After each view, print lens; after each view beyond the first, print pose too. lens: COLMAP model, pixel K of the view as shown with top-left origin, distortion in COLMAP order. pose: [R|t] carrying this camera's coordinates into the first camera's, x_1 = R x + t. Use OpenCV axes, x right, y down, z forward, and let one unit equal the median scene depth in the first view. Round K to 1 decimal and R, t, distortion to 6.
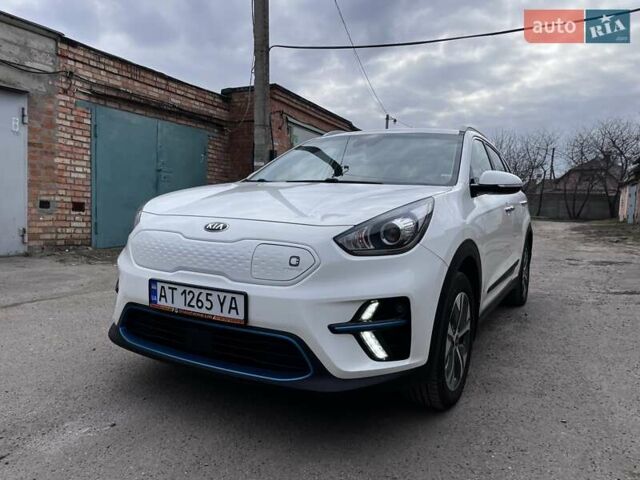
lens RADIAL K [[483.0, 0, 323.0], [0, 483.0, 243.2], [0, 0, 1]] dist [0.074338, -0.092394]
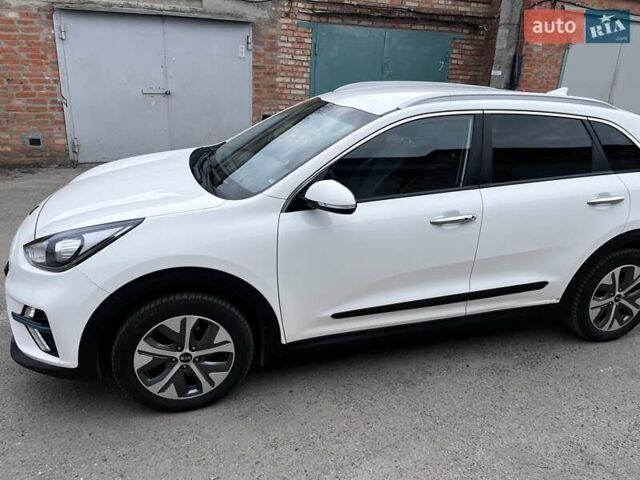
lens RADIAL K [[483.0, 0, 323.2], [0, 483.0, 241.3], [0, 0, 1]] dist [0.074338, -0.092394]
pose [[0.720670, 0.243197, -0.649222, 0.381696], [-0.081672, 0.959714, 0.268847, -0.116233], [0.688450, -0.140726, 0.711500, 0.180061]]
